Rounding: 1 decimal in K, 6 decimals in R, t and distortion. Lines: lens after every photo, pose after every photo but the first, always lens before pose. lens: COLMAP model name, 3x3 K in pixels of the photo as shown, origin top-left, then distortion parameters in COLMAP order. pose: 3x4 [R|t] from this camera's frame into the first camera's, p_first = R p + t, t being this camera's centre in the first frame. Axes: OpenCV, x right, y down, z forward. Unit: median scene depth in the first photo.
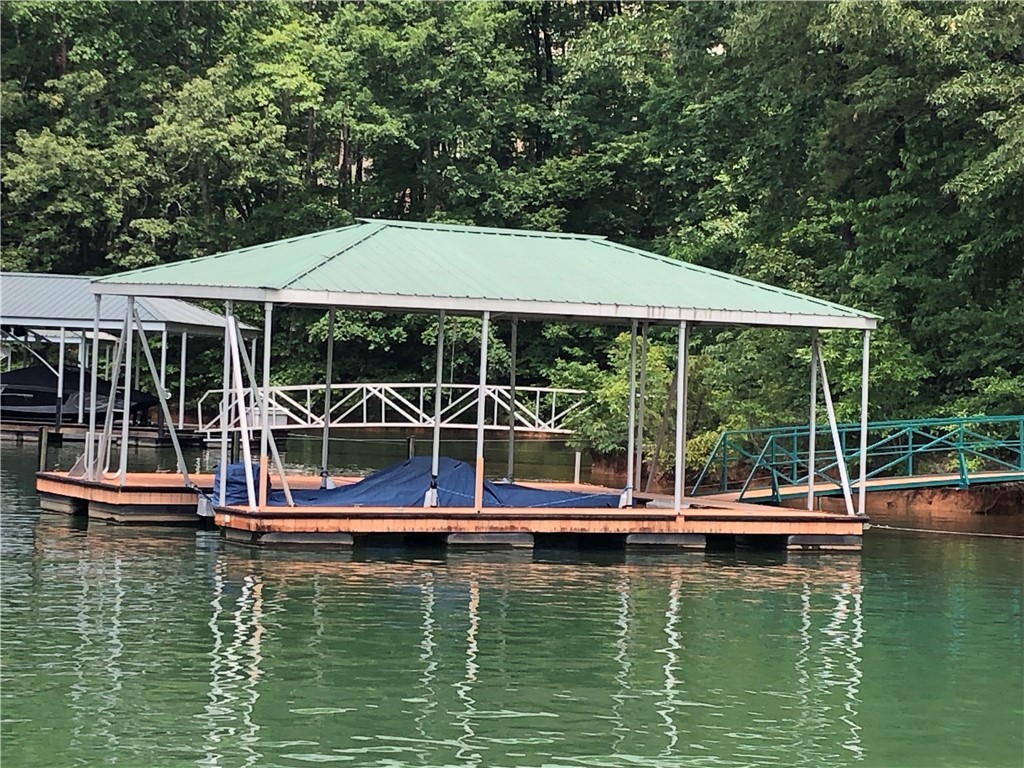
lens RADIAL K [[2725.7, 0, 524.7], [0, 2725.7, 361.0], [0, 0, 1]] dist [0.317715, -0.739447]
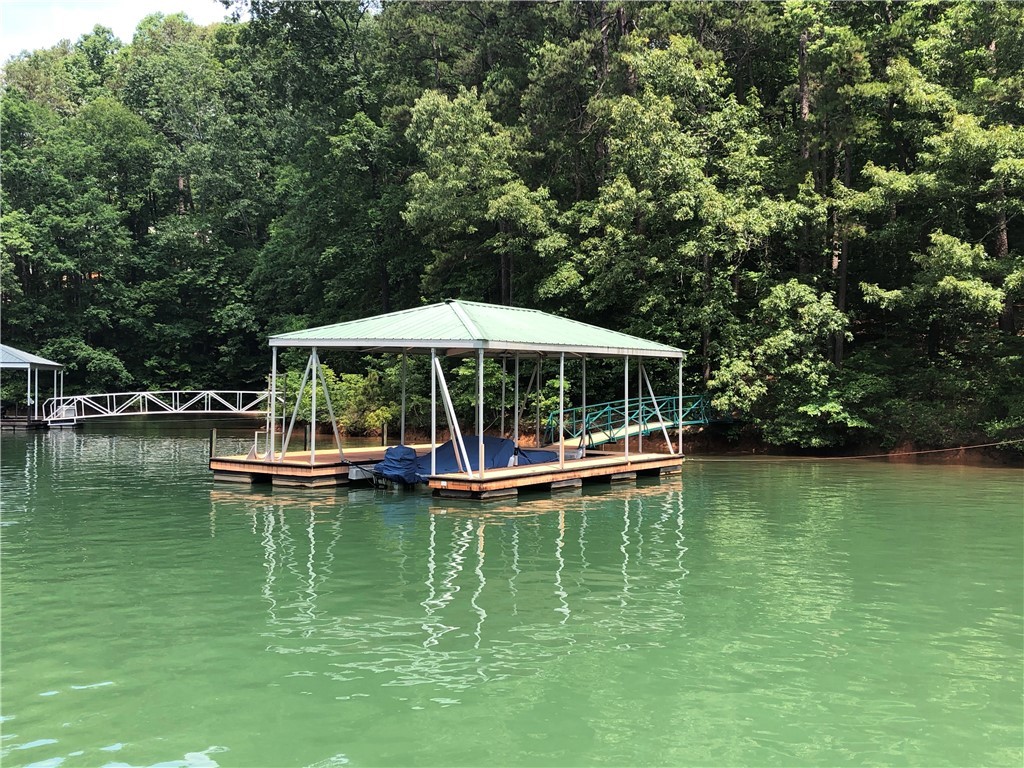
lens RADIAL K [[1064.0, 0, 517.1], [0, 1064.0, 376.7], [0, 0, 1]] dist [0.158573, -0.411494]
pose [[0.896580, -0.028883, 0.441938, -0.156722], [0.025911, 0.999583, 0.012761, -0.005517], [-0.442122, 0.000010, 0.896955, 0.190536]]
